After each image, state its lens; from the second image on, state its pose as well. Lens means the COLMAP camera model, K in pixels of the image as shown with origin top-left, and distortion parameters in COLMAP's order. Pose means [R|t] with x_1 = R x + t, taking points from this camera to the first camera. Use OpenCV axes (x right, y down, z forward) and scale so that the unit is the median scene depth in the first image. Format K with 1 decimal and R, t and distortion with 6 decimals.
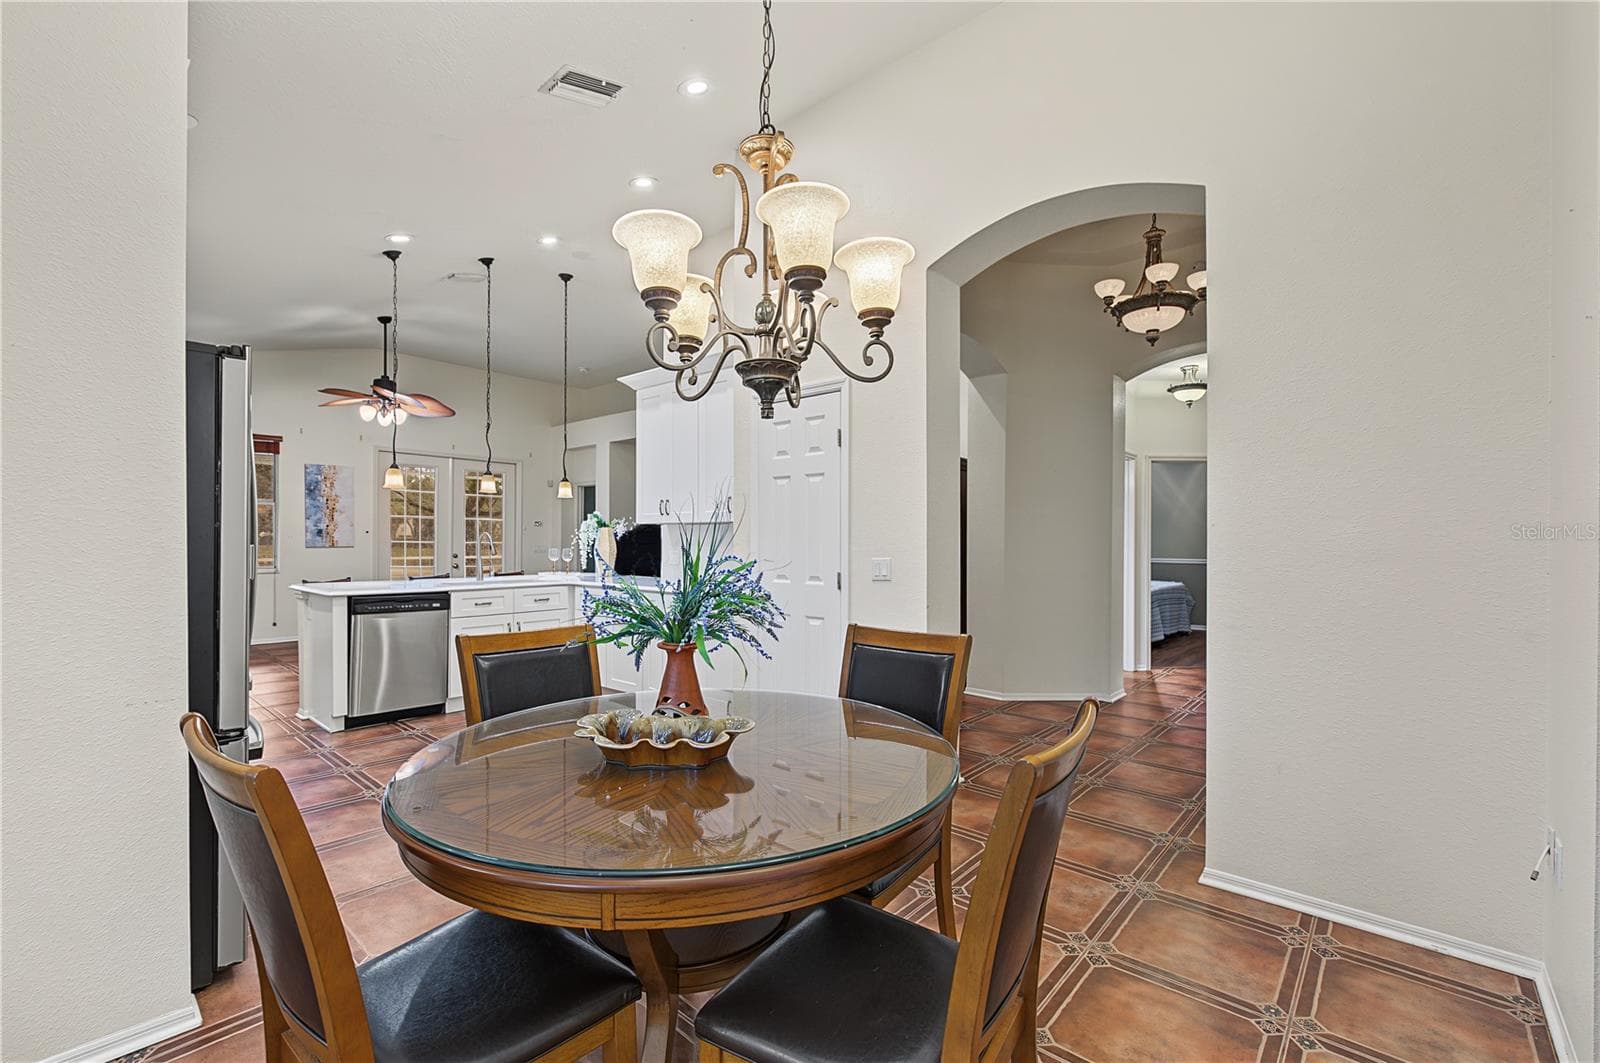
lens RADIAL K [[716.3, 0, 797.7], [0, 716.3, 547.1], [0, 0, 1]] dist [-0.001643, -0.000248]
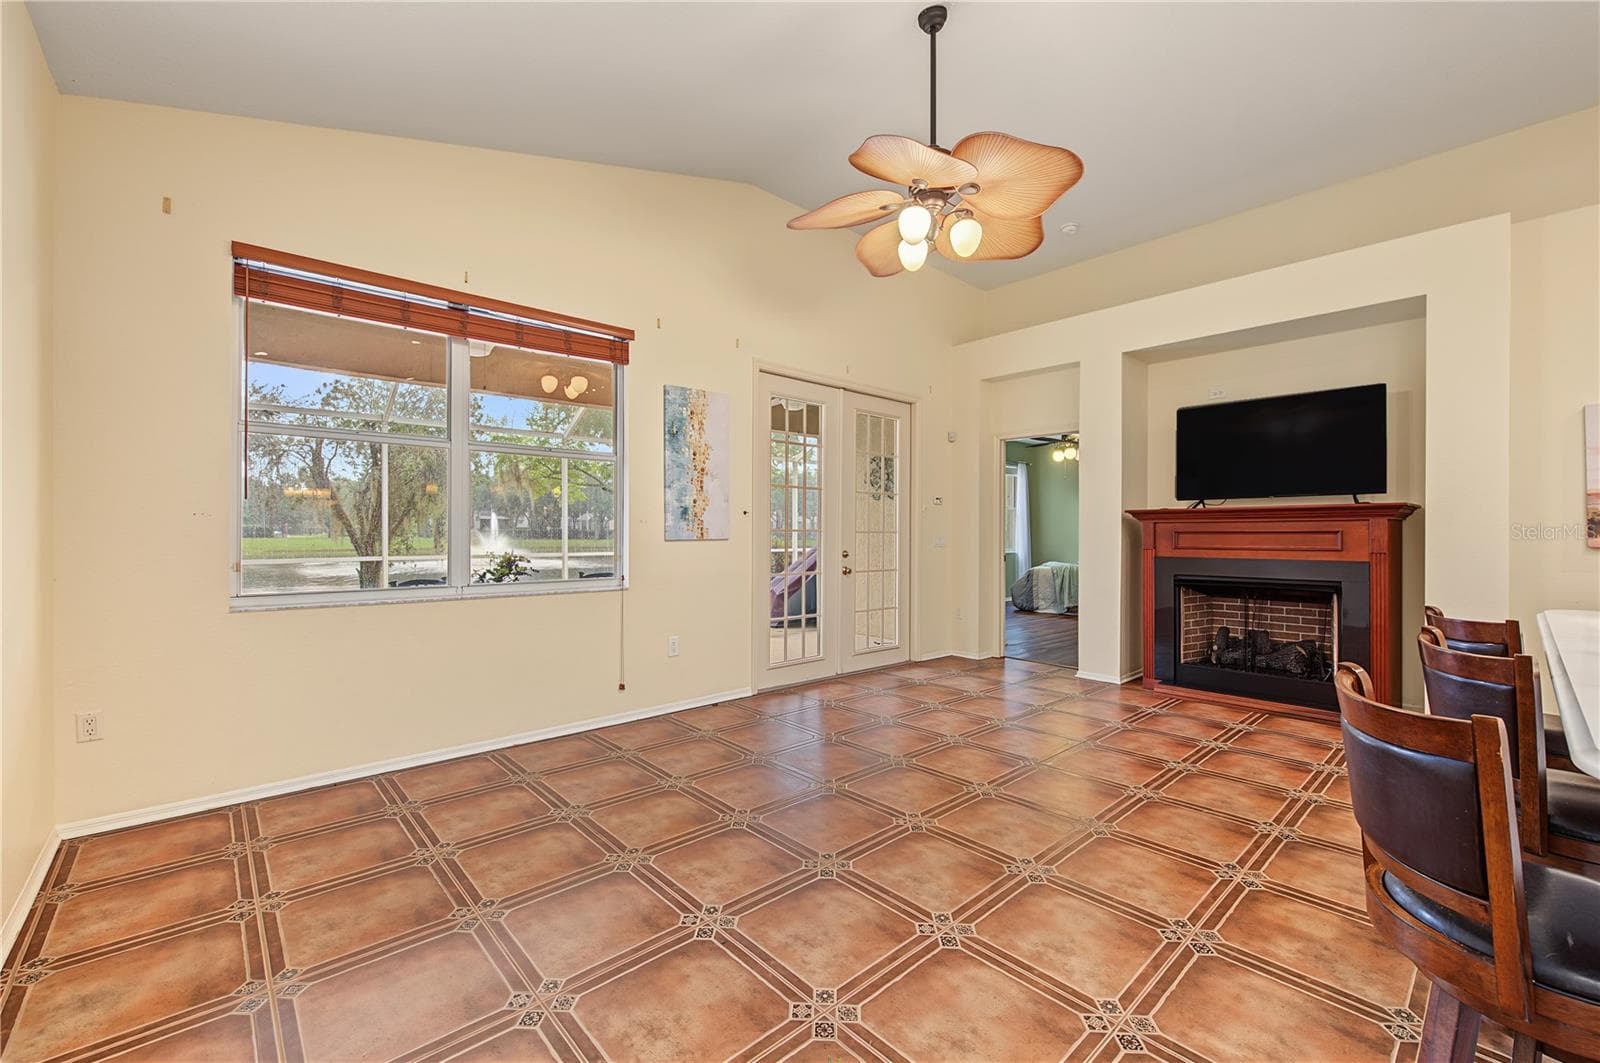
lens RADIAL K [[666.3, 0, 800.0], [0, 666.3, 531.5], [0, 0, 1]] dist [0.000142, -0.002587]
pose [[0.995840, -0.003071, -0.091067, -0.122077], [0.003420, 0.999987, 0.003669, -0.001783], [0.091054, -0.003965, 0.995838, 0.115121]]
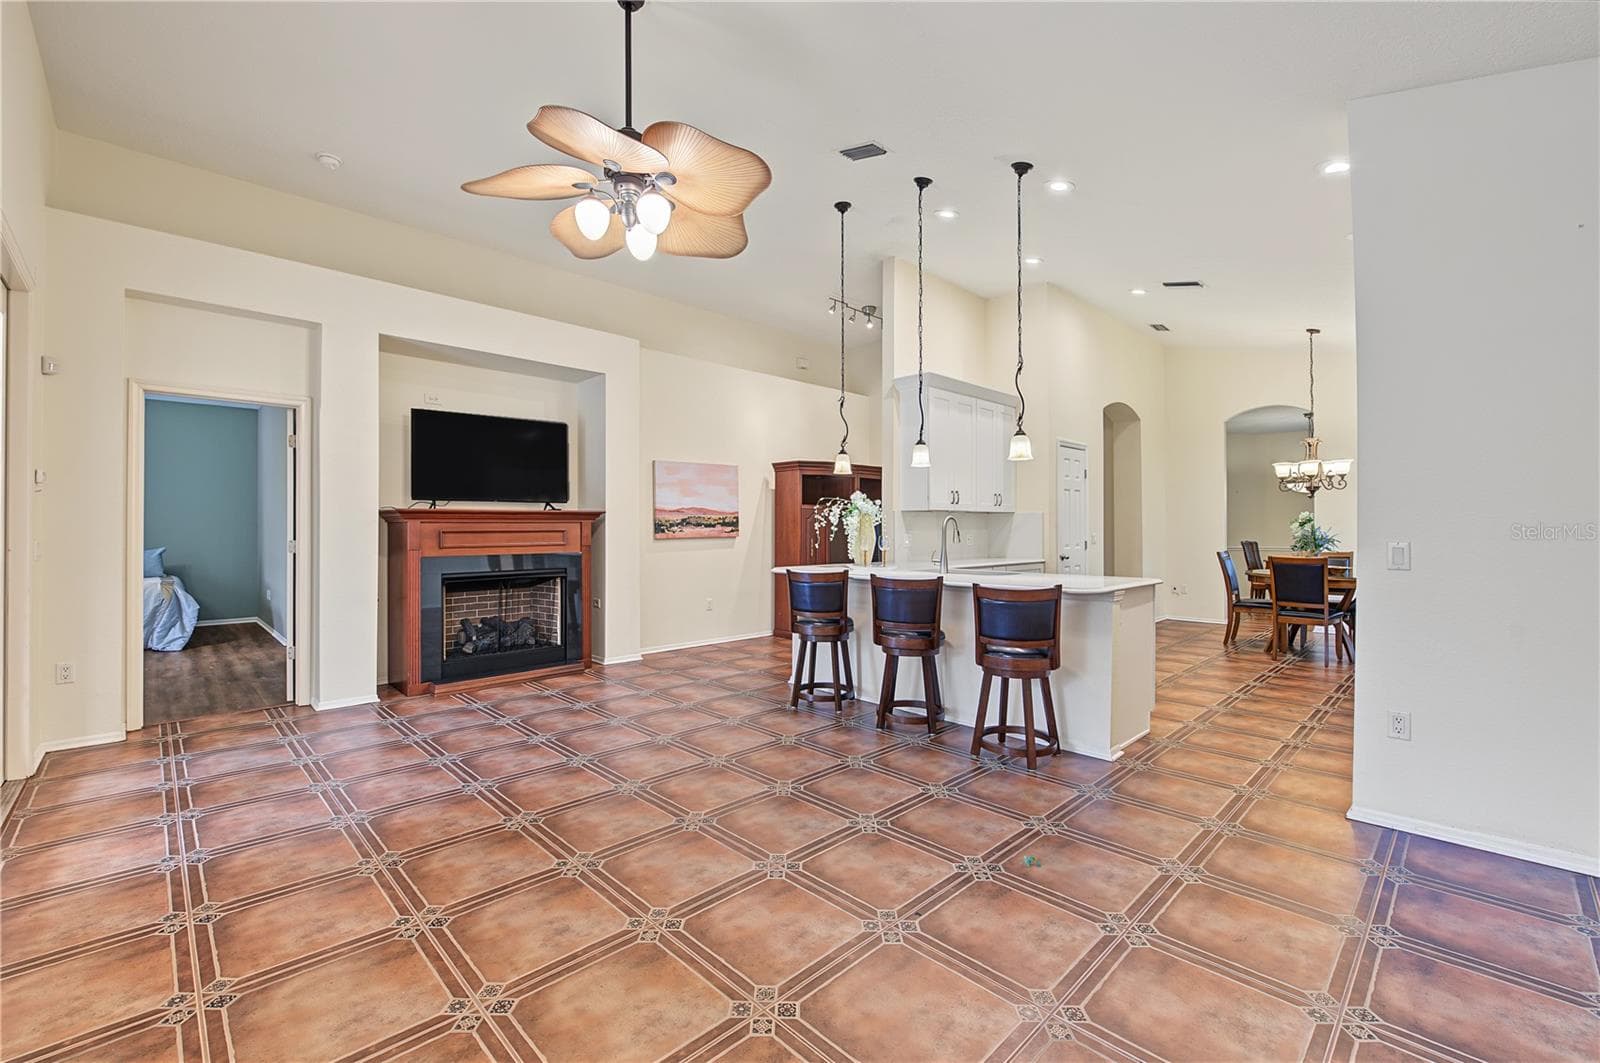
lens RADIAL K [[666.3, 0, 800.0], [0, 666.3, 531.5], [0, 0, 1]] dist [0.000142, -0.002587]
pose [[0.053954, -0.012599, 0.998464, -0.189100], [-0.001316, 0.999919, 0.012689, -0.002908], [-0.998543, -0.001999, 0.053933, 0.172853]]
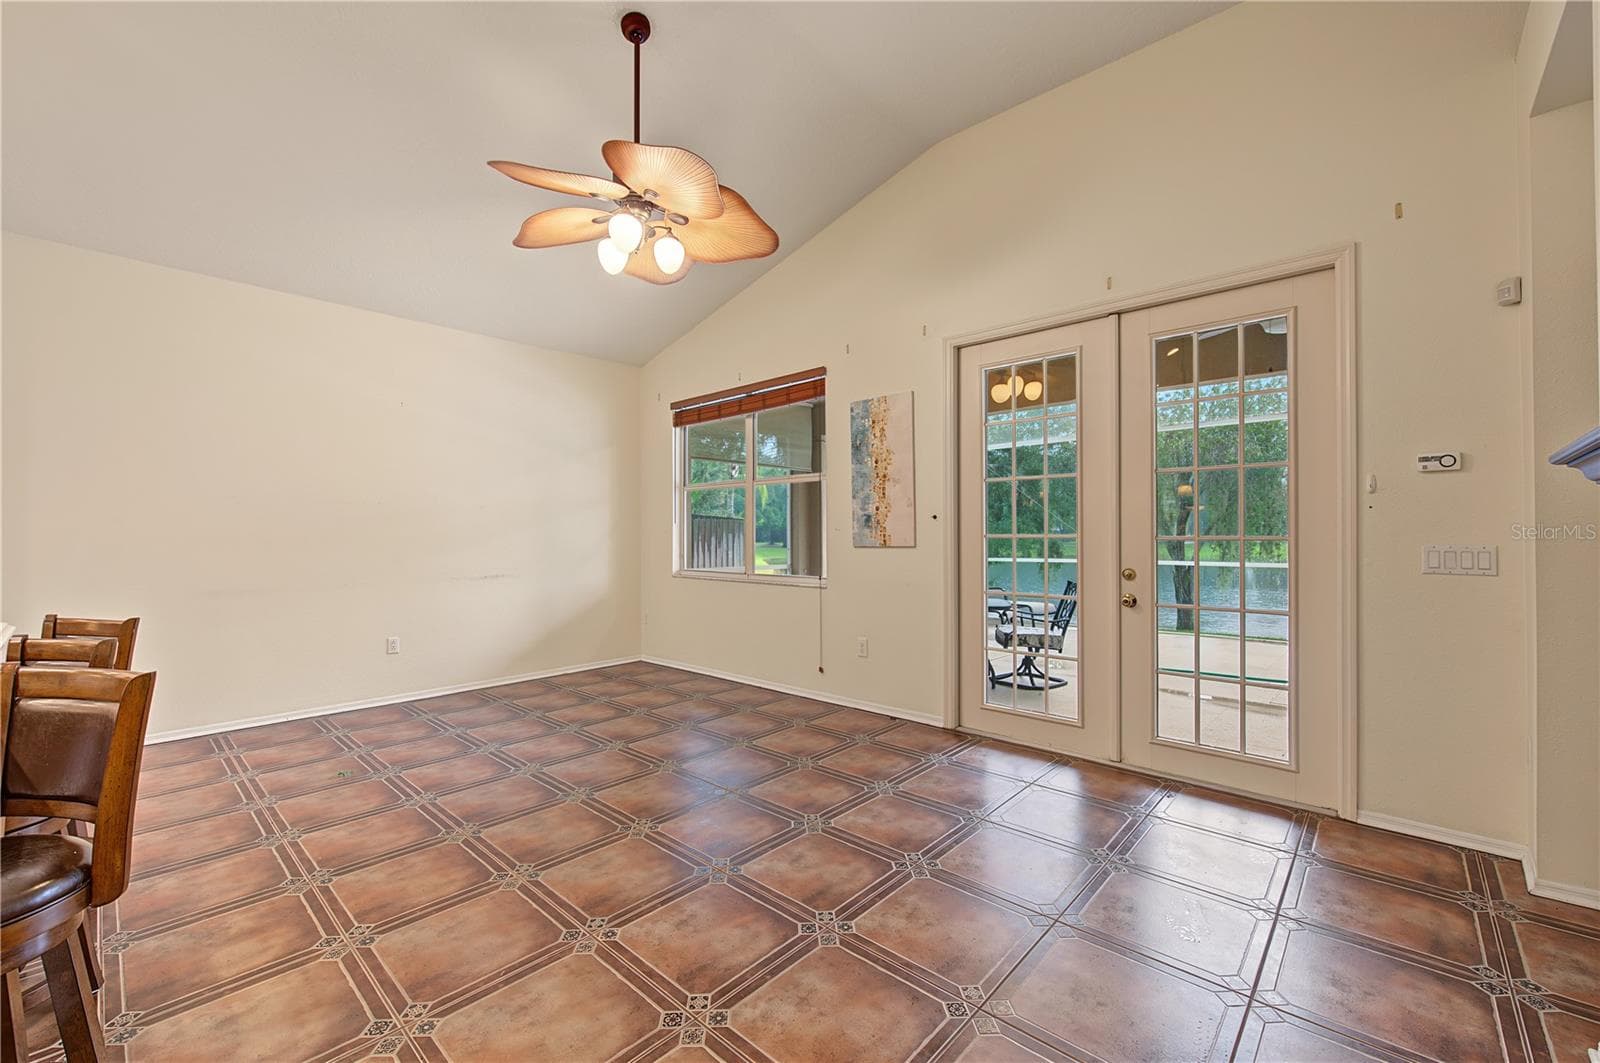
lens RADIAL K [[654.7, 0, 797.6], [0, 654.7, 532.2], [0, 0, 1]] dist [-0.002688, -0.000745]
pose [[-0.011974, -0.010091, -0.999877, -0.034913], [0.009283, 0.999905, -0.010202, -0.001469], [0.999885, -0.009404, -0.011879, 0.217136]]
